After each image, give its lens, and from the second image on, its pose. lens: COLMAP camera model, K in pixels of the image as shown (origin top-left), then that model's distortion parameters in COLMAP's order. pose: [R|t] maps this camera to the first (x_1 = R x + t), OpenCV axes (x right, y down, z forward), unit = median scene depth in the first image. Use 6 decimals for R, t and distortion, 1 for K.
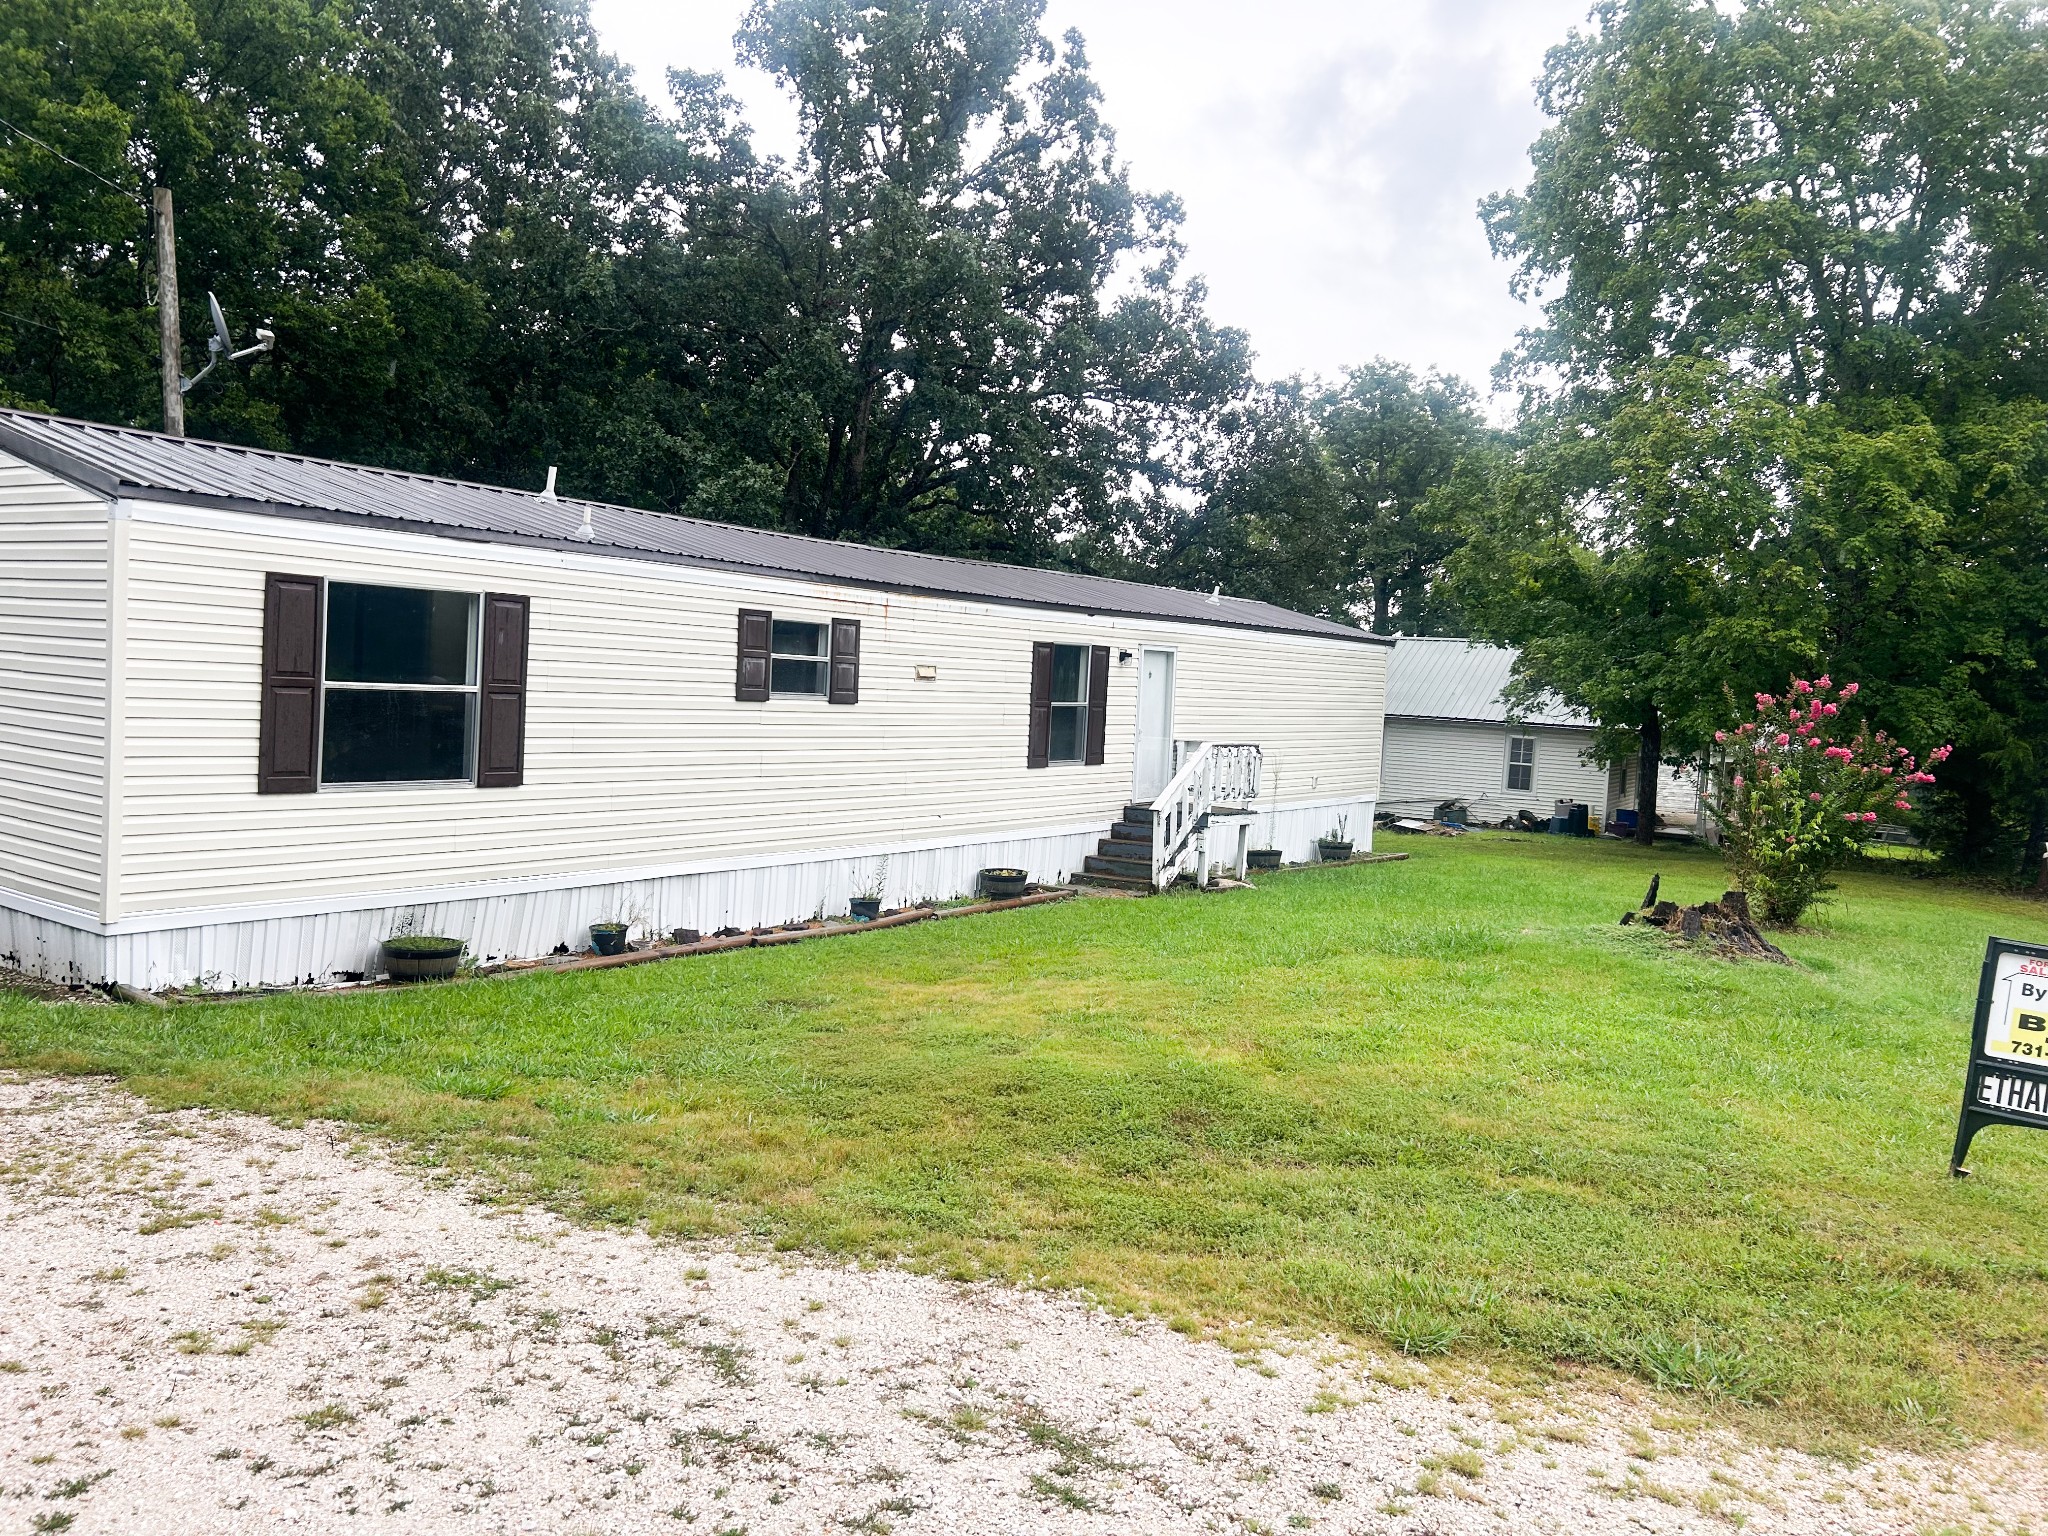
lens RADIAL K [[1409.5, 0, 1020.8], [0, 1409.5, 779.6], [0, 0, 1]] dist [0.022458, -0.014011]
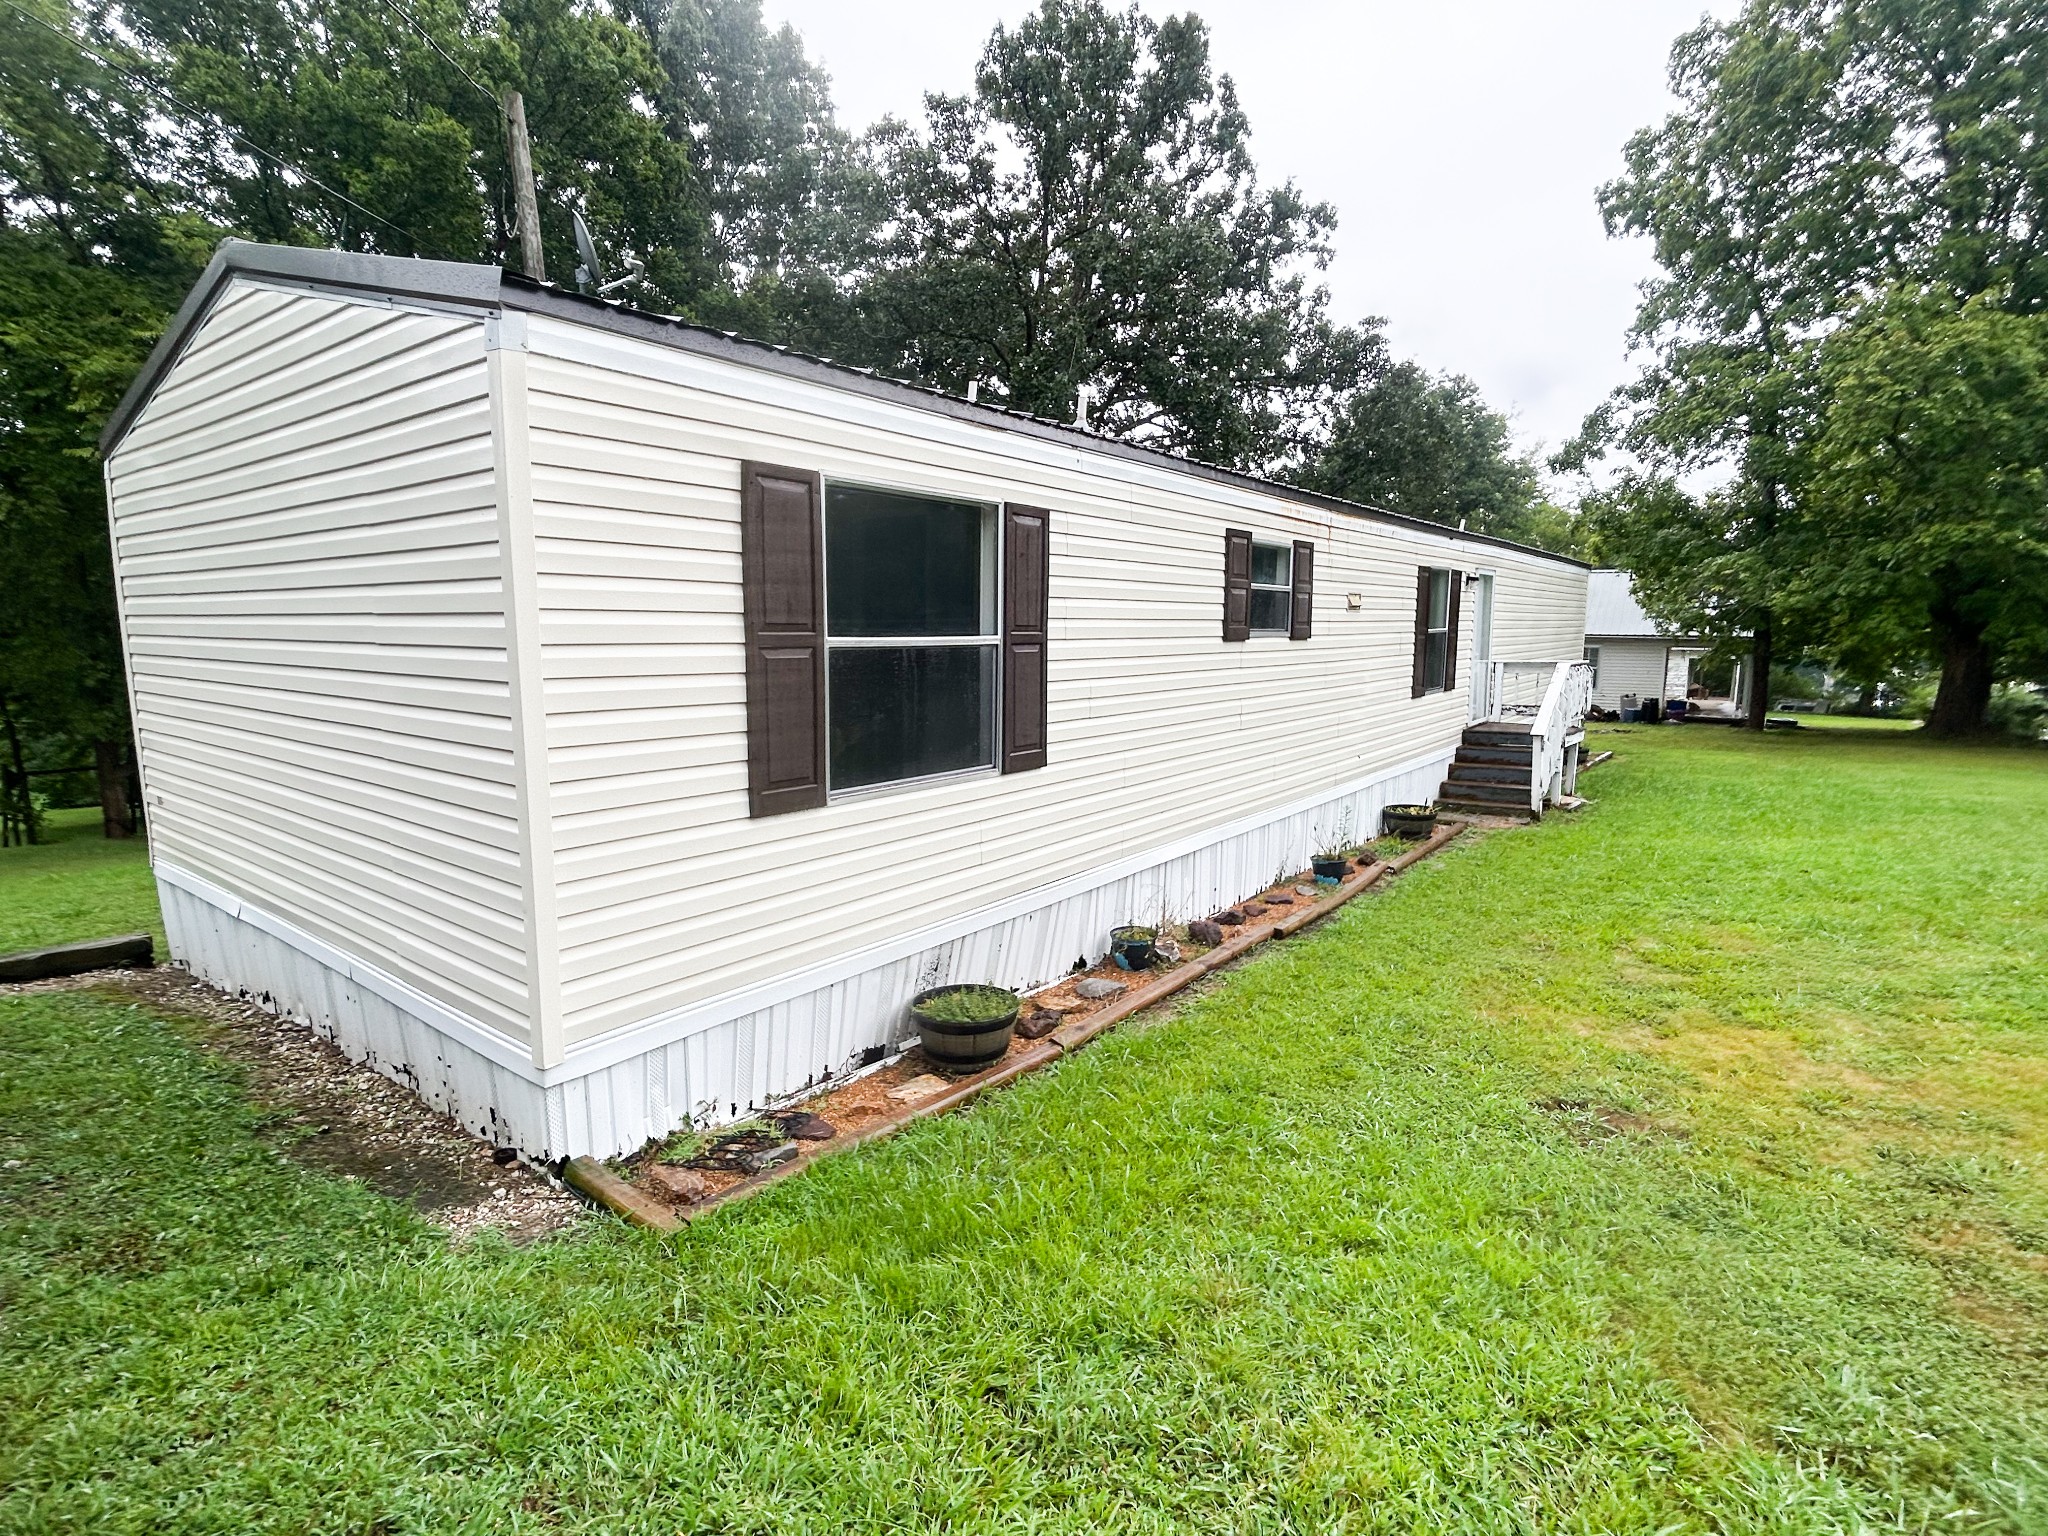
lens RADIAL K [[975.5, 0, 1072.1], [0, 975.5, 763.8], [0, 0, 1]] dist [-0.005296, -0.001717]
pose [[0.998027, -0.046924, -0.041721, -0.286388], [0.049661, 0.996503, 0.067193, -0.028180], [0.038422, -0.069132, 0.996867, 0.436654]]
